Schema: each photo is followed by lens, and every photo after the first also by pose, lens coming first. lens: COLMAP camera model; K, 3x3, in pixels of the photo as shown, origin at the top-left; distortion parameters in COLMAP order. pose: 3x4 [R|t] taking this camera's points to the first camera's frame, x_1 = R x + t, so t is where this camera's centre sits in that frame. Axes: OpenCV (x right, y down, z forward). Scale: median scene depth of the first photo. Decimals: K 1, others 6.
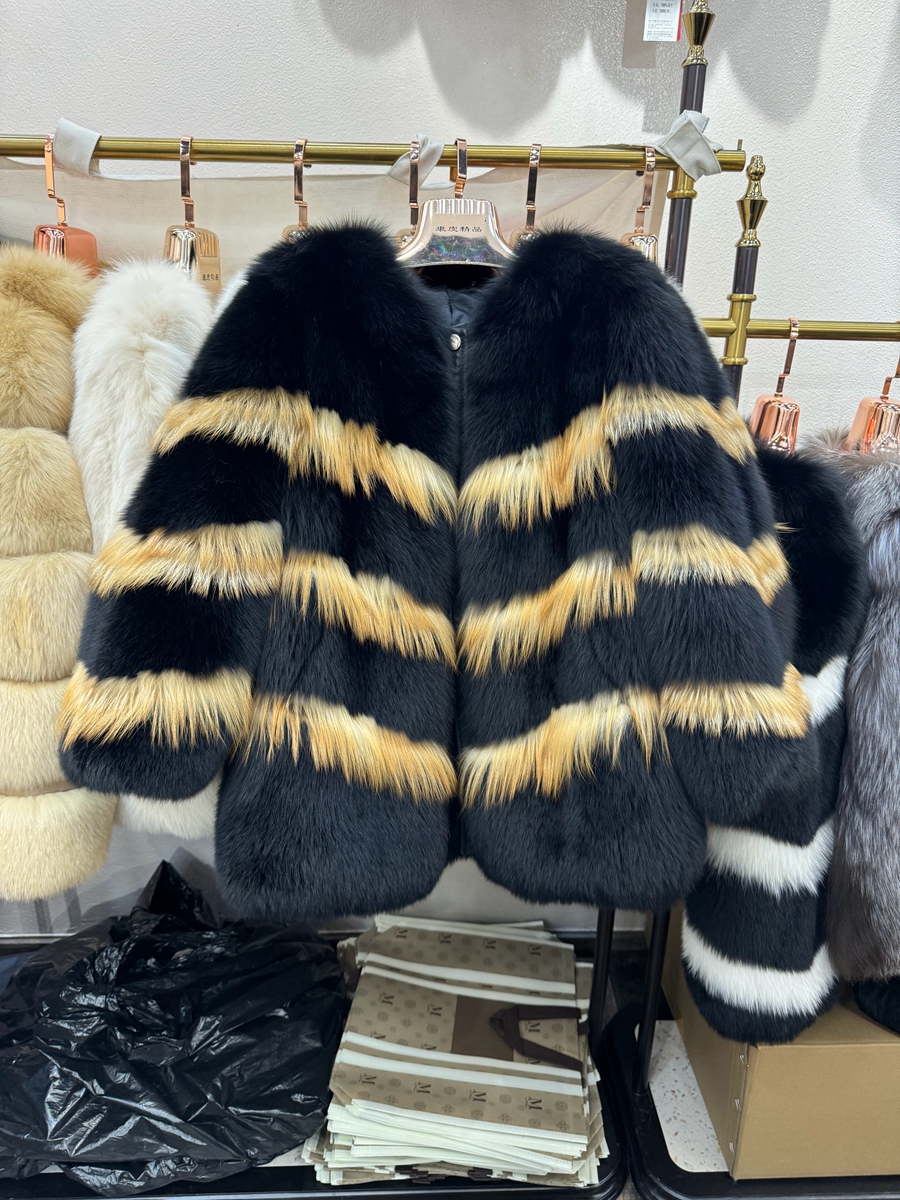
lens RADIAL K [[883.9, 0, 450.0], [0, 883.9, 600.0], [0, 0, 1]] dist [-0.003128, -0.002471]
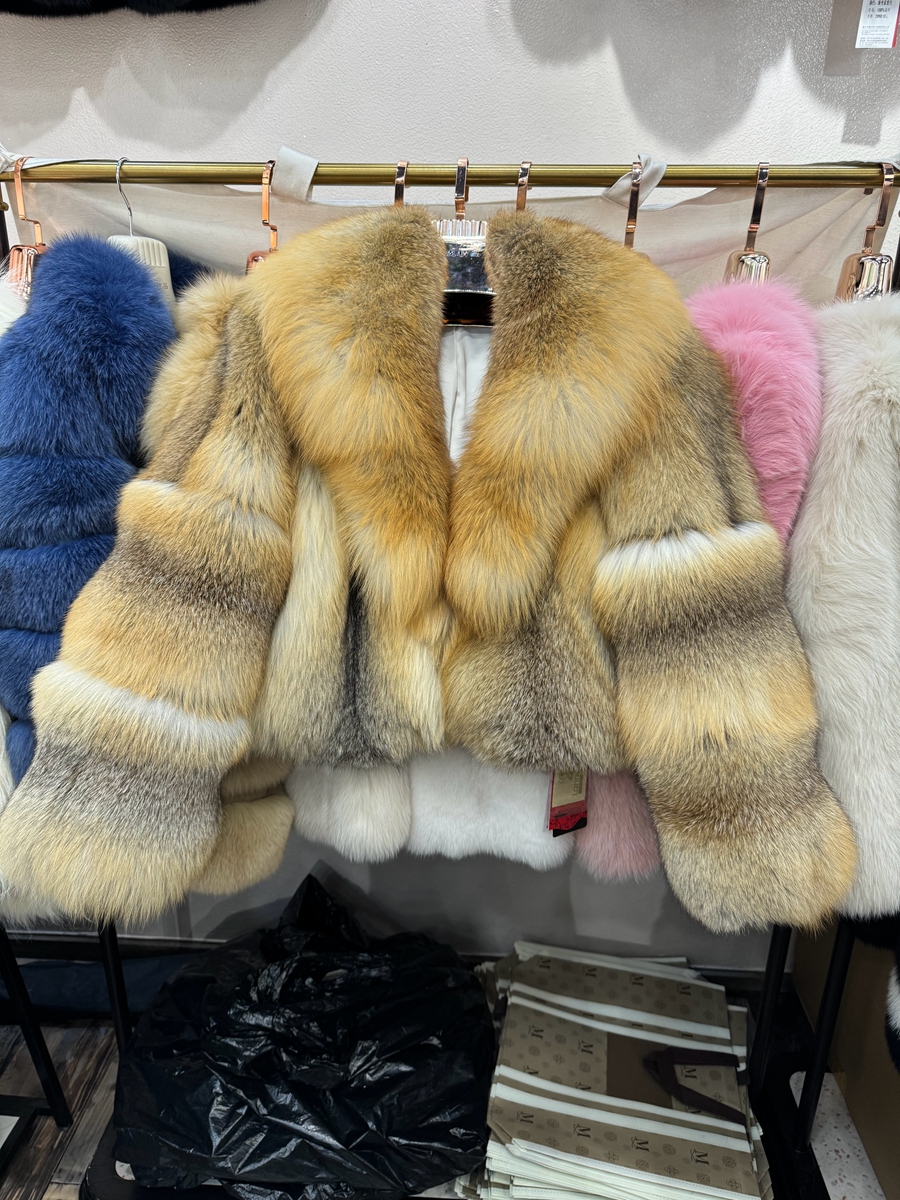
lens RADIAL K [[883.9, 0, 450.0], [0, 883.9, 600.0], [0, 0, 1]] dist [-0.003128, -0.002471]
pose [[0.995420, 0.027014, -0.091701, -0.102318], [-0.027359, 0.999623, -0.002512, -0.024330], [0.091598, 0.005009, 0.995783, 0.017751]]
